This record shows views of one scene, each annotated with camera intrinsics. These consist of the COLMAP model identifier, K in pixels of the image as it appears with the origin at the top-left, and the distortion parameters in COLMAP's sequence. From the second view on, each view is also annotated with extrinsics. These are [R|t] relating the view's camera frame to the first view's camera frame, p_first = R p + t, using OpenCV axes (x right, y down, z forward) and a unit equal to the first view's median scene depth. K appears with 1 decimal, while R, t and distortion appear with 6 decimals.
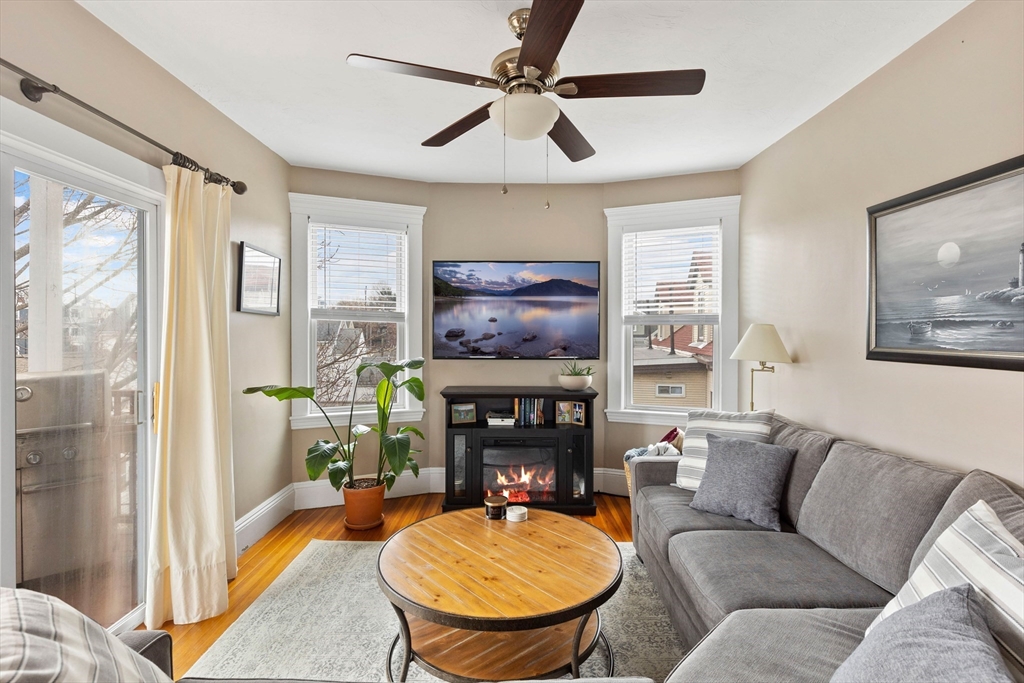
lens RADIAL K [[495.3, 0, 512.0], [0, 495.3, 341.5], [0, 0, 1]] dist [-0.000728, -0.001093]
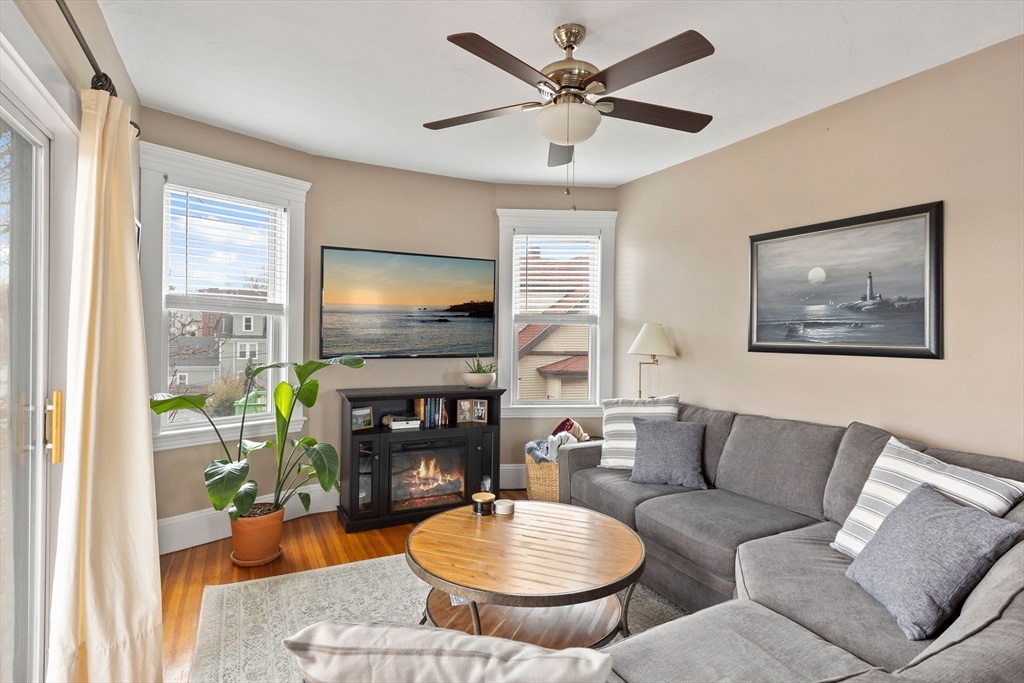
lens RADIAL K [[530.2, 0, 512.0], [0, 530.2, 341.5], [0, 0, 1]] dist [-0.000774, 0.001571]
pose [[0.890689, 0.002713, 0.454605, -0.369724], [-0.000589, 0.999988, -0.004813, 0.012974], [-0.454612, 0.004019, 0.890680, 0.023768]]
